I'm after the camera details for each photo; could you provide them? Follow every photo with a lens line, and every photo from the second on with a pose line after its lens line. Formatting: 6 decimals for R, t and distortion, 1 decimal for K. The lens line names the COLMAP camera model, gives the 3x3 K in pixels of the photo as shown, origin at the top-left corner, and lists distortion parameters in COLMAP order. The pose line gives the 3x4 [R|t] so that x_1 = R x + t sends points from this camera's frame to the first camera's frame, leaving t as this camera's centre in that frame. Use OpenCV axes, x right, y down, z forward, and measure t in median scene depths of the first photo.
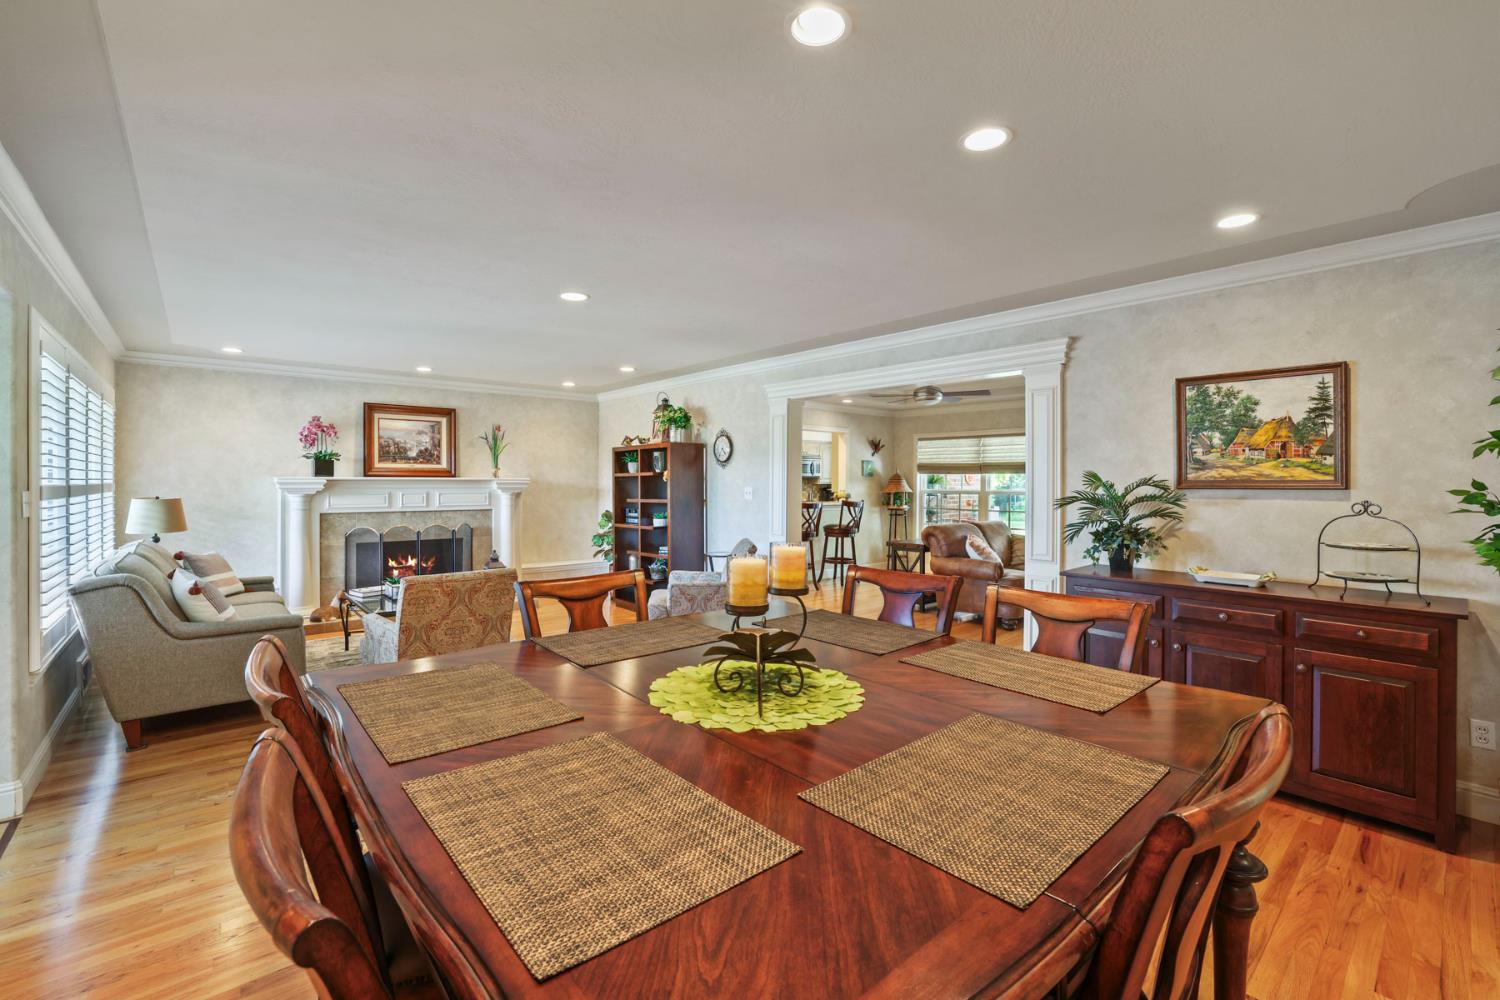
lens RADIAL K [[648.8, 0, 748.5], [0, 648.8, 488.3], [0, 0, 1]] dist [-0.051047, 0.019059]
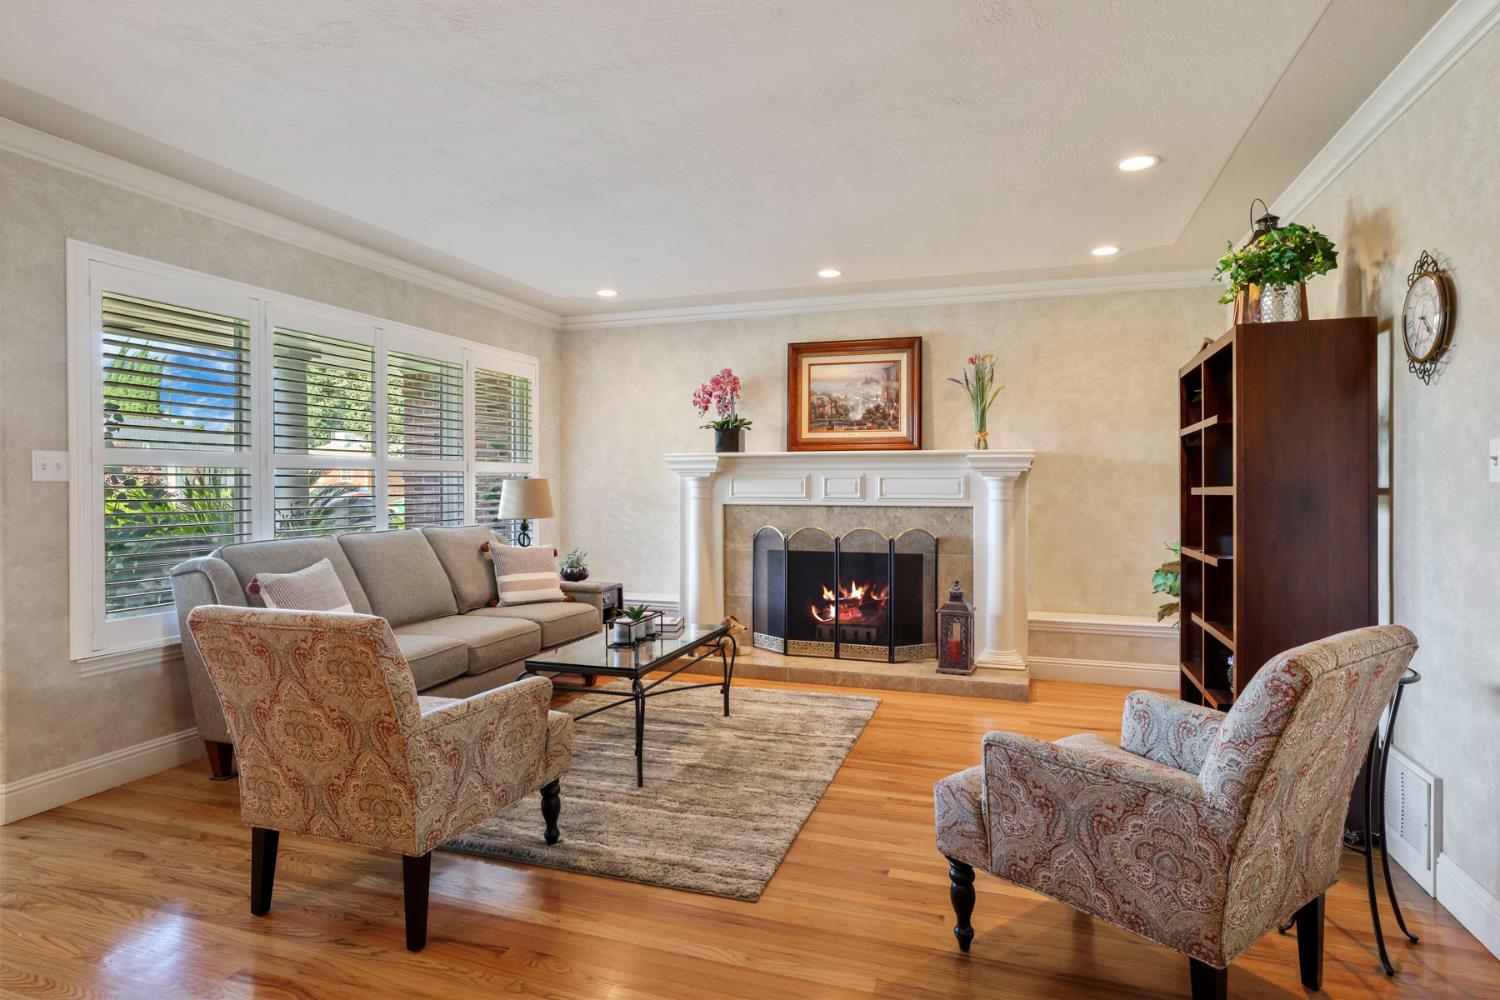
lens RADIAL K [[820.4, 0, 747.3], [0, 820.4, 481.1], [0, 0, 1]] dist [-0.000837, 0.000279]
pose [[0.510128, -0.005028, -0.860084, 0.123215], [-0.006828, 0.999928, -0.009895, 0.020444], [0.860071, 0.010921, 0.510057, 0.508657]]
